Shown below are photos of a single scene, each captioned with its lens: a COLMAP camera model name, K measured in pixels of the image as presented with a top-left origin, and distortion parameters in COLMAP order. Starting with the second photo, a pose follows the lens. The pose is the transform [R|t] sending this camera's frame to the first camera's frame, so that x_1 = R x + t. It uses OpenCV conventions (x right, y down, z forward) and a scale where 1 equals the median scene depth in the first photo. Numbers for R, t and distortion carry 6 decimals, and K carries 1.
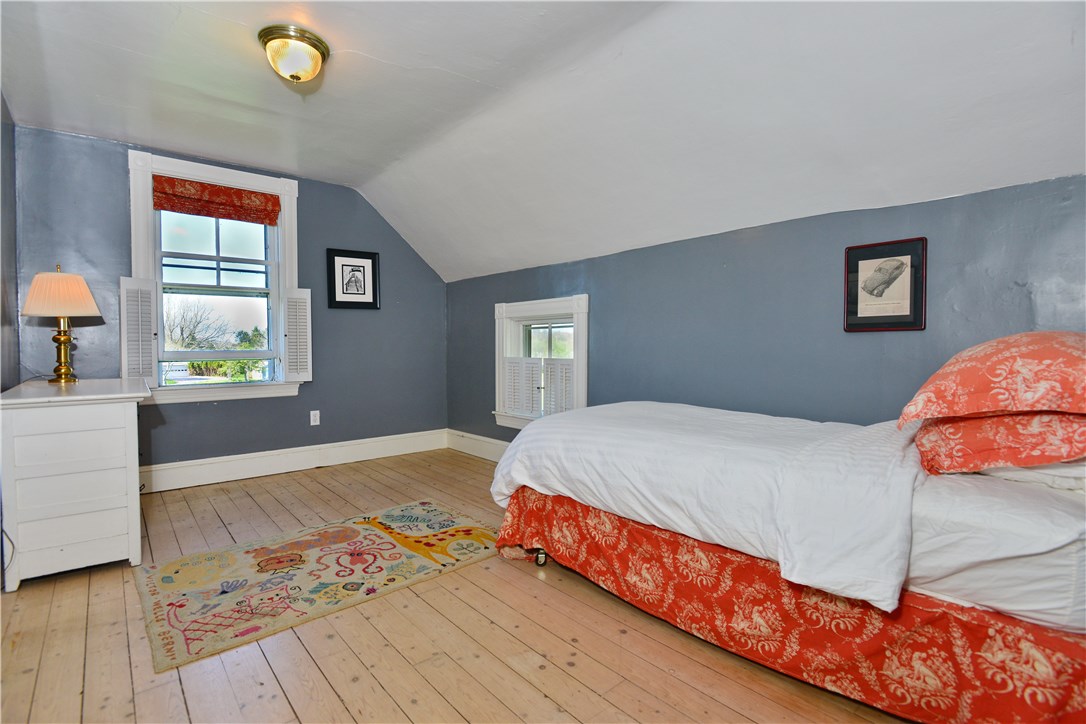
lens RADIAL K [[516.5, 0, 542.5], [0, 516.5, 358.3], [0, 0, 1]] dist [-0.011143, 0.000825]
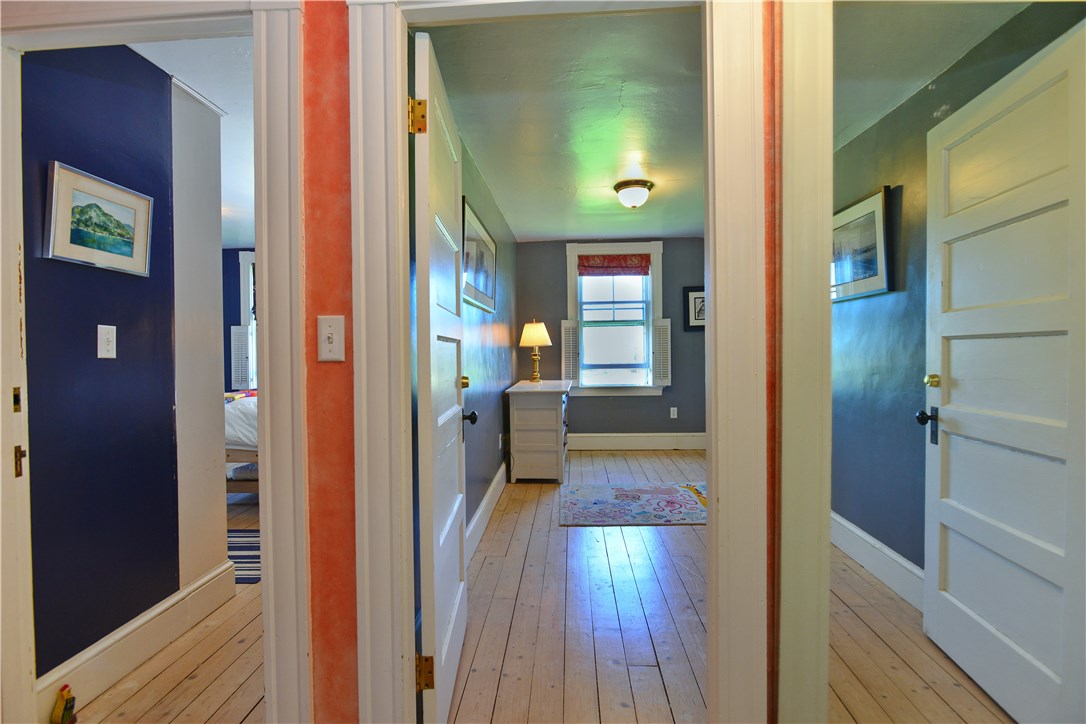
lens RADIAL K [[516.5, 0, 542.5], [0, 516.5, 358.3], [0, 0, 1]] dist [-0.011143, 0.000825]
pose [[0.720283, 0.007068, -0.693644, 0.358637], [-0.008598, 0.999962, 0.001261, -0.038359], [0.693627, 0.005055, 0.720316, -0.311817]]
